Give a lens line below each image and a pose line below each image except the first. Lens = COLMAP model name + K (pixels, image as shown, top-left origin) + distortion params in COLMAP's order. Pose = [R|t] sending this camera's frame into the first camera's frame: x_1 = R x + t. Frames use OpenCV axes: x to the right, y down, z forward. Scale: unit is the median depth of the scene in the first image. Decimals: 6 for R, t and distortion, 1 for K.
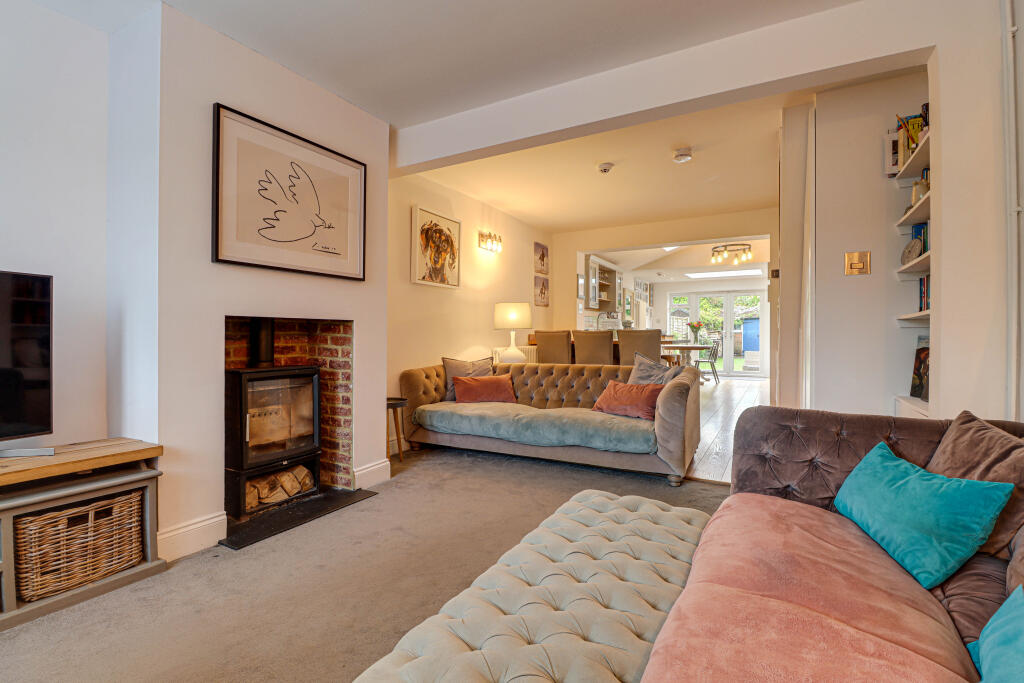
lens RADIAL K [[473.0, 0, 513.4], [0, 473.0, 348.6], [0, 0, 1]] dist [-0.011195, -0.000310]
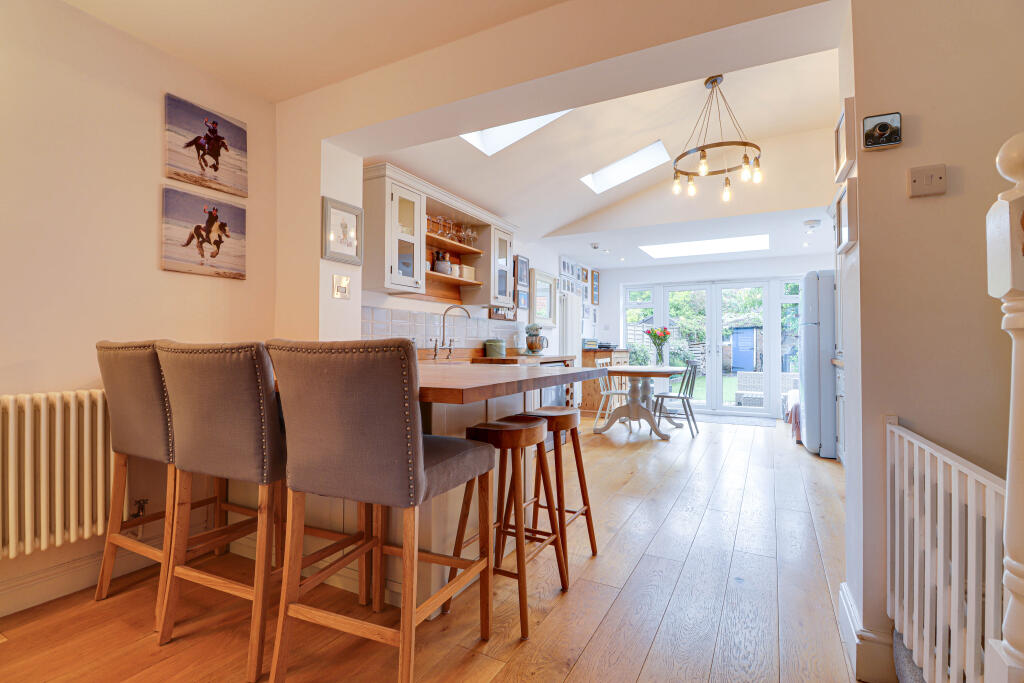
lens RADIAL K [[473.0, 0, 513.4], [0, 473.0, 348.6], [0, 0, 1]] dist [-0.011195, -0.000310]
pose [[0.999749, 0.004940, 0.021847, 0.190847], [-0.004459, 0.999747, -0.022040, -0.017027], [-0.021950, 0.021937, 0.999518, 0.410584]]
